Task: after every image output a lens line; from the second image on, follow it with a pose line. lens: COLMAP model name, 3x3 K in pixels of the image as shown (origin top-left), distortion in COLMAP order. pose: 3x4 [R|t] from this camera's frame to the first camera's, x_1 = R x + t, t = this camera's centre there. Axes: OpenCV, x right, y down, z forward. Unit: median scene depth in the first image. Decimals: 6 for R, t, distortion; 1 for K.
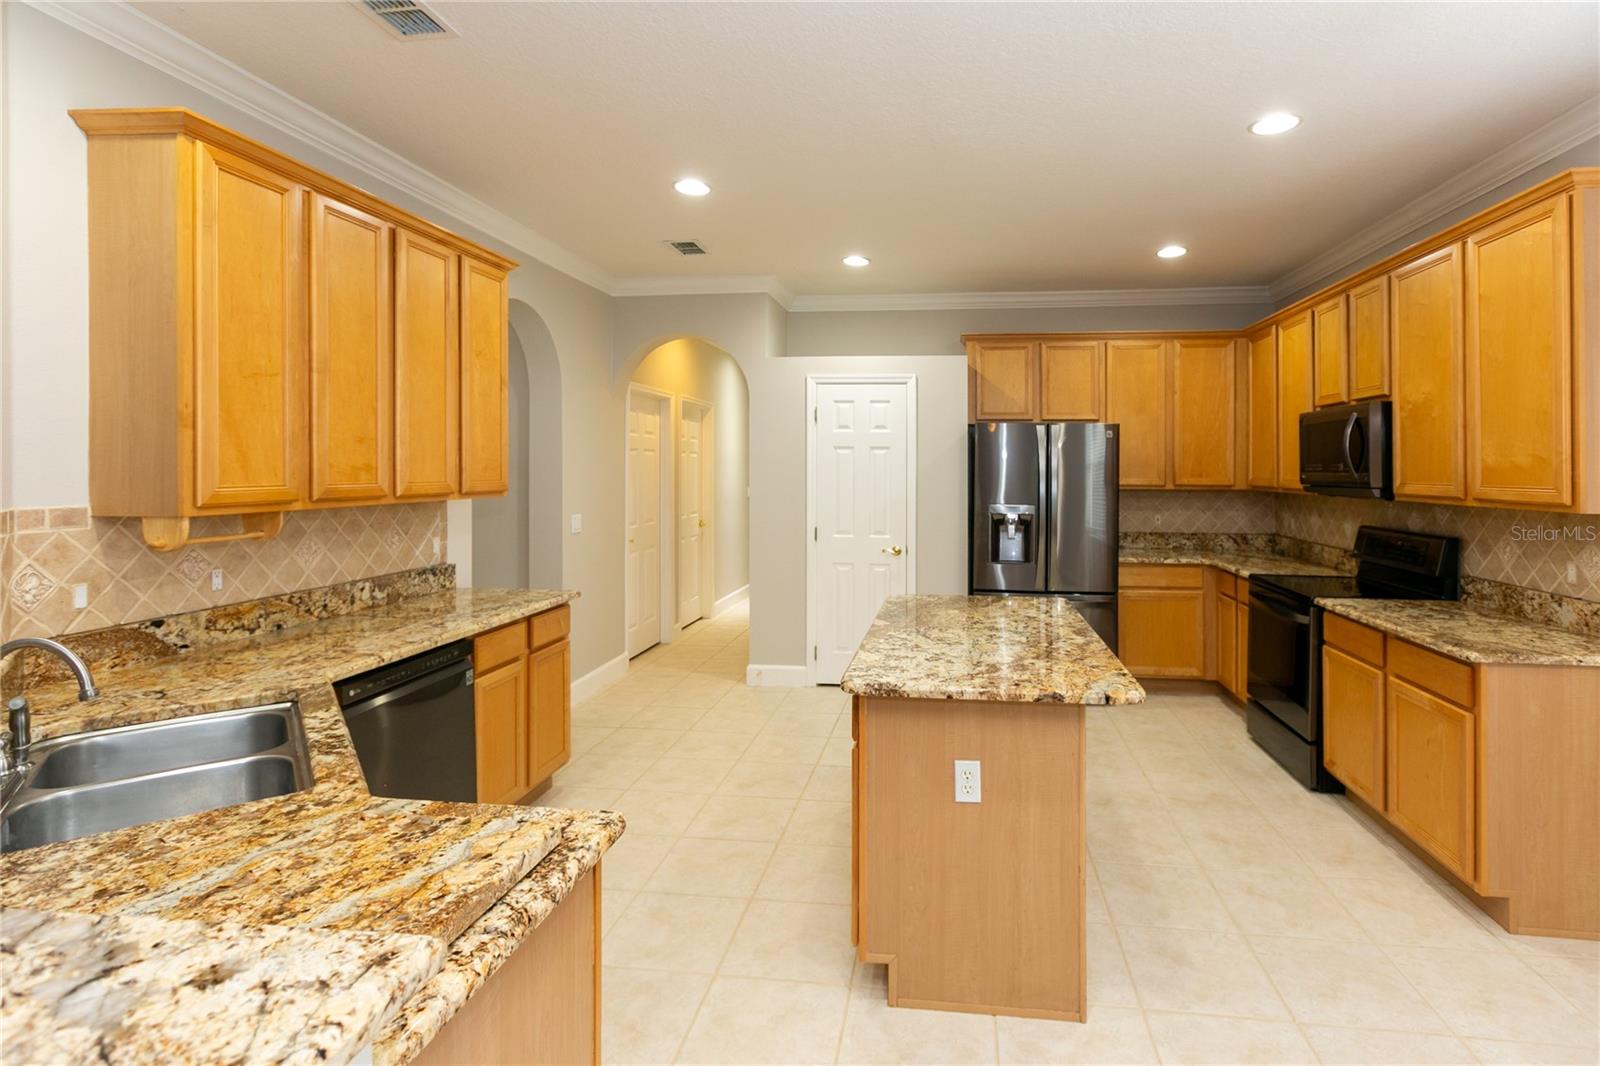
lens RADIAL K [[774.4, 0, 866.8], [0, 774.4, 479.2], [0, 0, 1]] dist [0.002610, -0.001851]
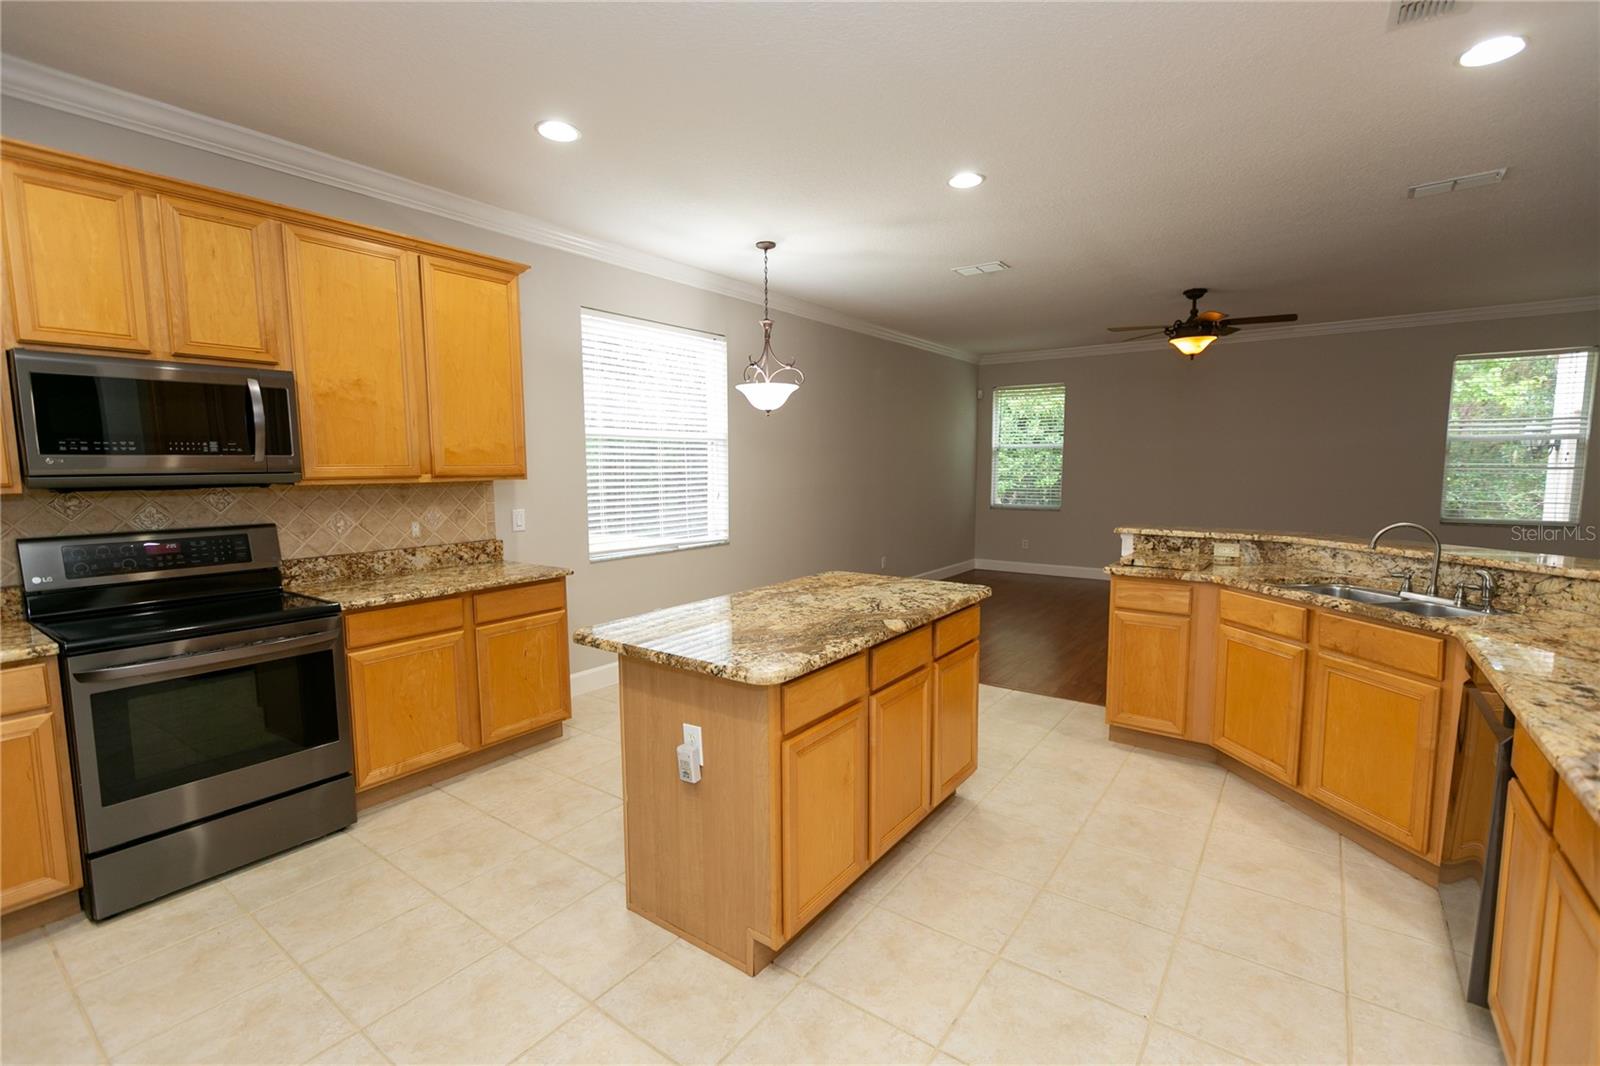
lens RADIAL K [[715.4, 0, 797.2], [0, 715.4, 536.4], [0, 0, 1]] dist [-0.002908, -0.000304]
pose [[-0.869864, -0.048645, 0.490887, -0.237256], [0.010515, 0.993071, 0.117042, -0.005111], [-0.493180, 0.106972, -0.863325, 1.466665]]
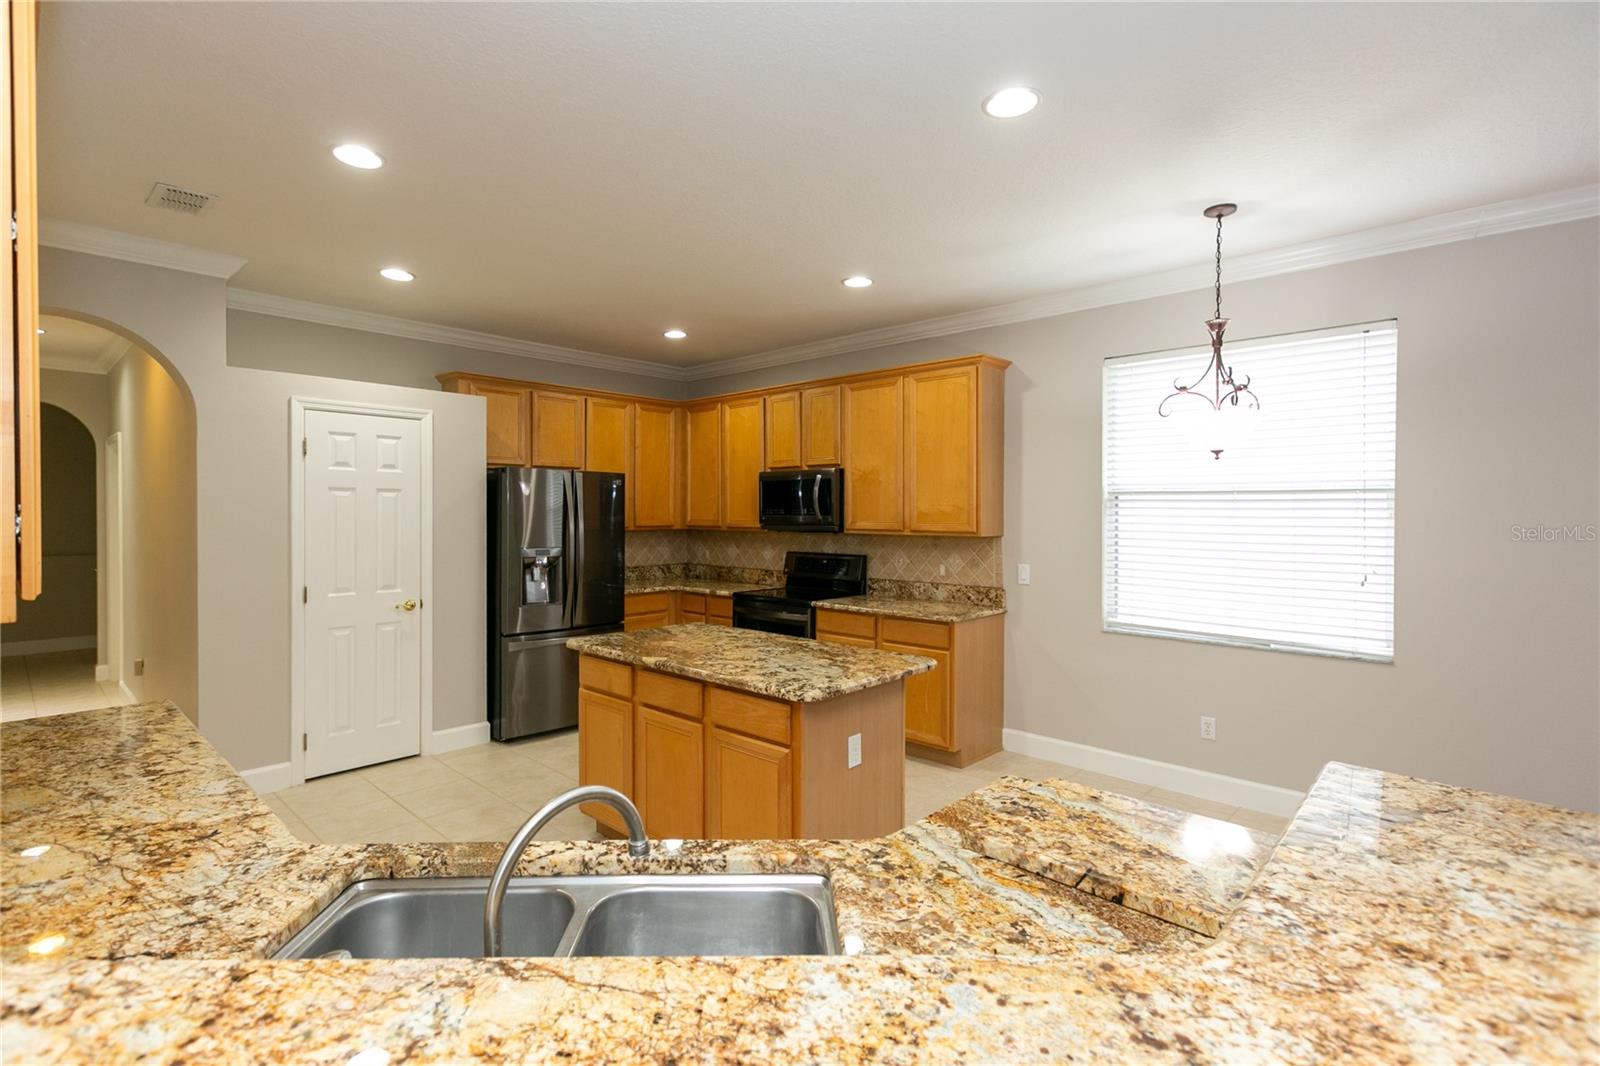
lens RADIAL K [[751.2, 0, 786.4], [0, 751.2, 525.2], [0, 0, 1]] dist [0.002653, 0.000025]
pose [[0.603497, -0.017185, 0.797180, -0.590242], [0.012028, 0.999850, 0.012448, -0.008601], [-0.797274, 0.002076, 0.603614, 0.194055]]
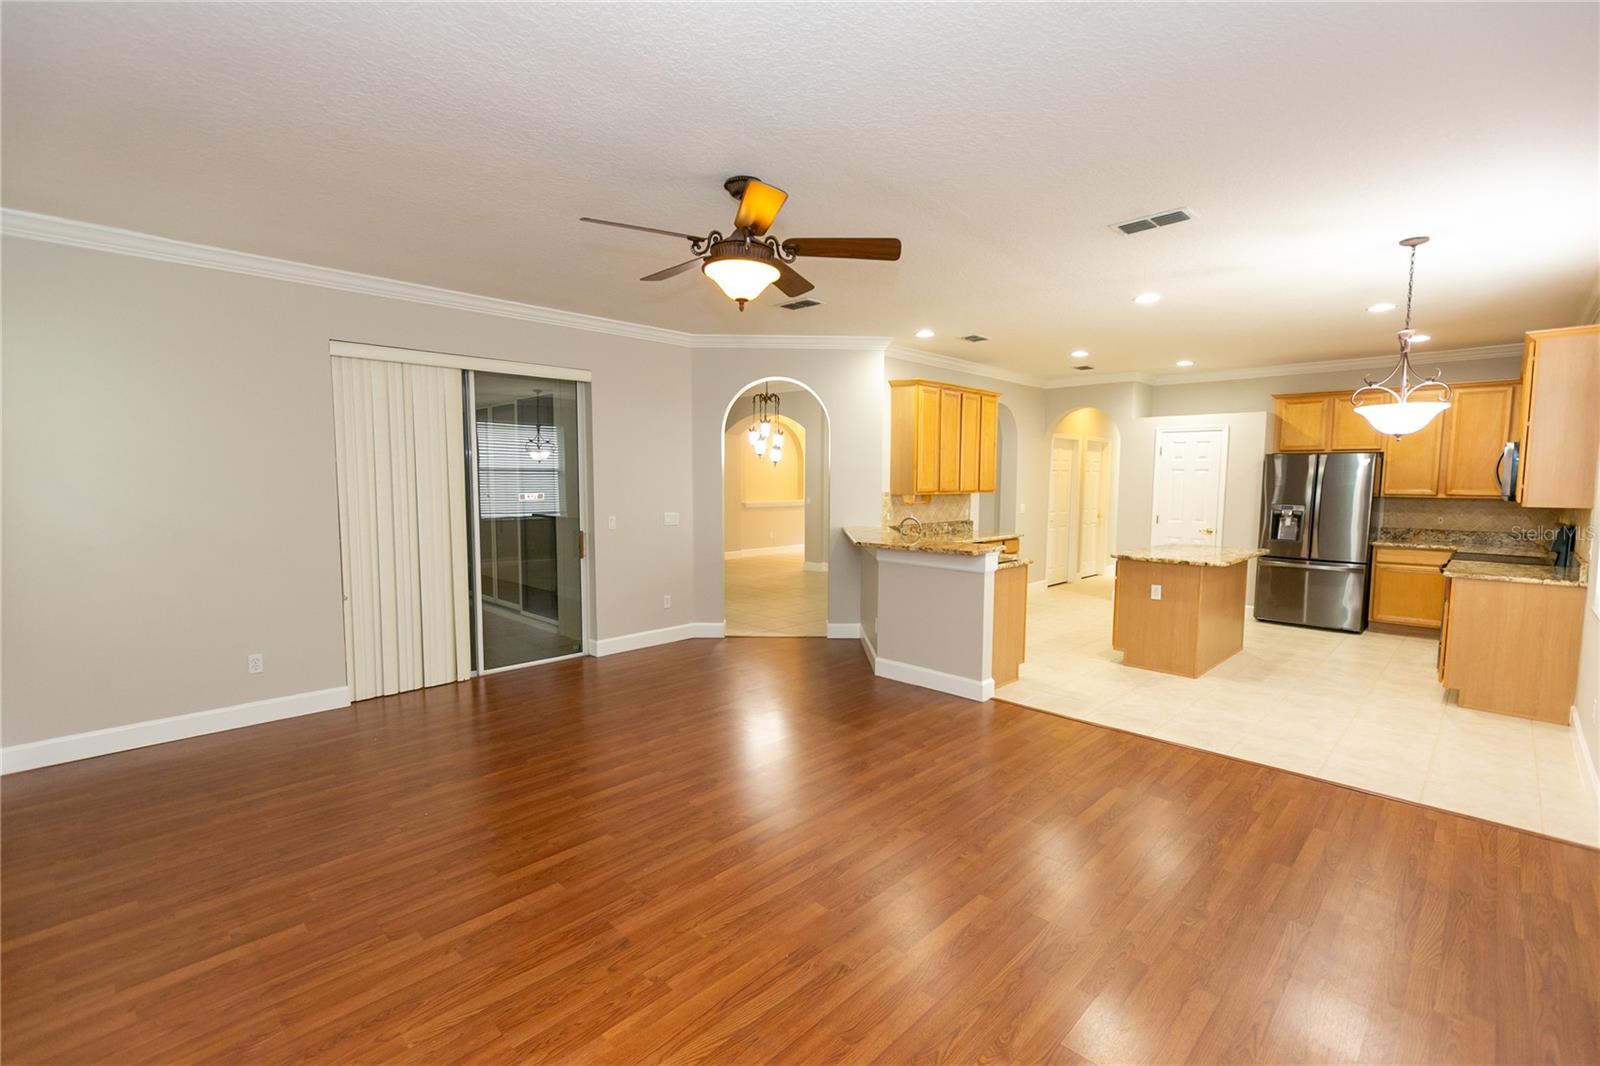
lens RADIAL K [[698.5, 0, 800.0], [0, 698.5, 533.0], [0, 0, 1]] dist [0.003300, 0.000066]
pose [[0.787134, 0.050335, -0.614725, 0.411786], [-0.012869, 0.997788, 0.065222, 0.013448], [0.616648, -0.043428, 0.786040, -1.119397]]
